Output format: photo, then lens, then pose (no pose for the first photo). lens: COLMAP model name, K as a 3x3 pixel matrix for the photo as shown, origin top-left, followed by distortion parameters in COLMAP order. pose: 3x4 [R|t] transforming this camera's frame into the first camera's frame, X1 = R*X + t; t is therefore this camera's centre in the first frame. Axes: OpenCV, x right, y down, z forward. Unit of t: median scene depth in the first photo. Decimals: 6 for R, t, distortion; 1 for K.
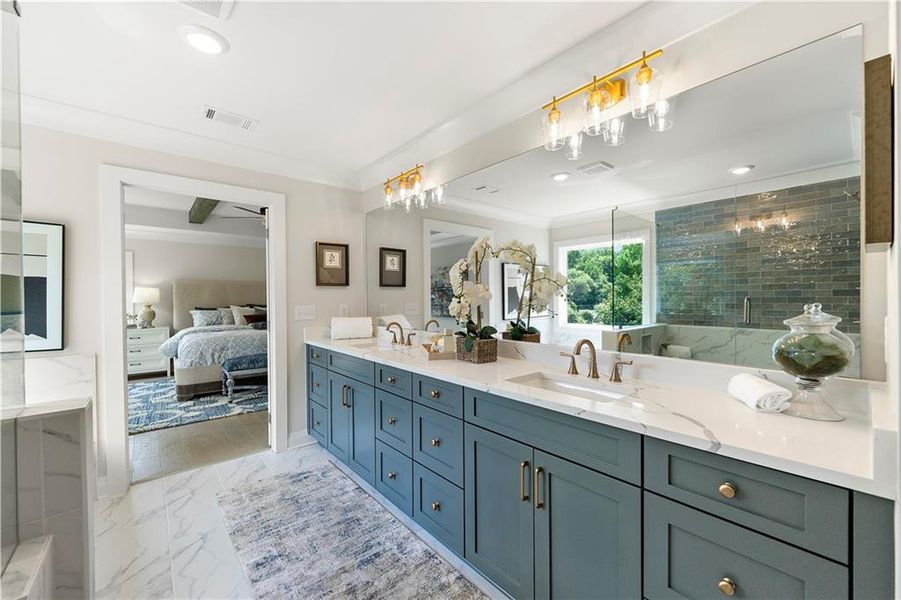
lens RADIAL K [[357.3, 0, 454.3], [0, 357.3, 302.6], [0, 0, 1]] dist [0.000913, 0.000043]
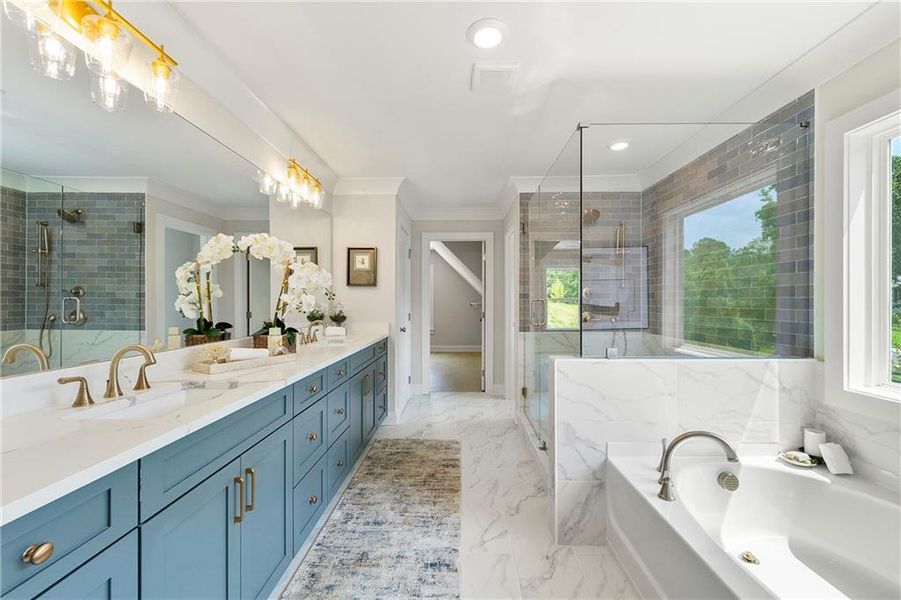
lens RADIAL K [[357.3, 0, 452.9], [0, 357.3, 302.7], [0, 0, 1]] dist [0.000913, 0.000043]
pose [[-0.722901, 0.005536, 0.690929, -1.158238], [0.005996, 0.999981, -0.001738, 0.002365], [-0.690925, 0.002887, -0.722920, 1.565237]]
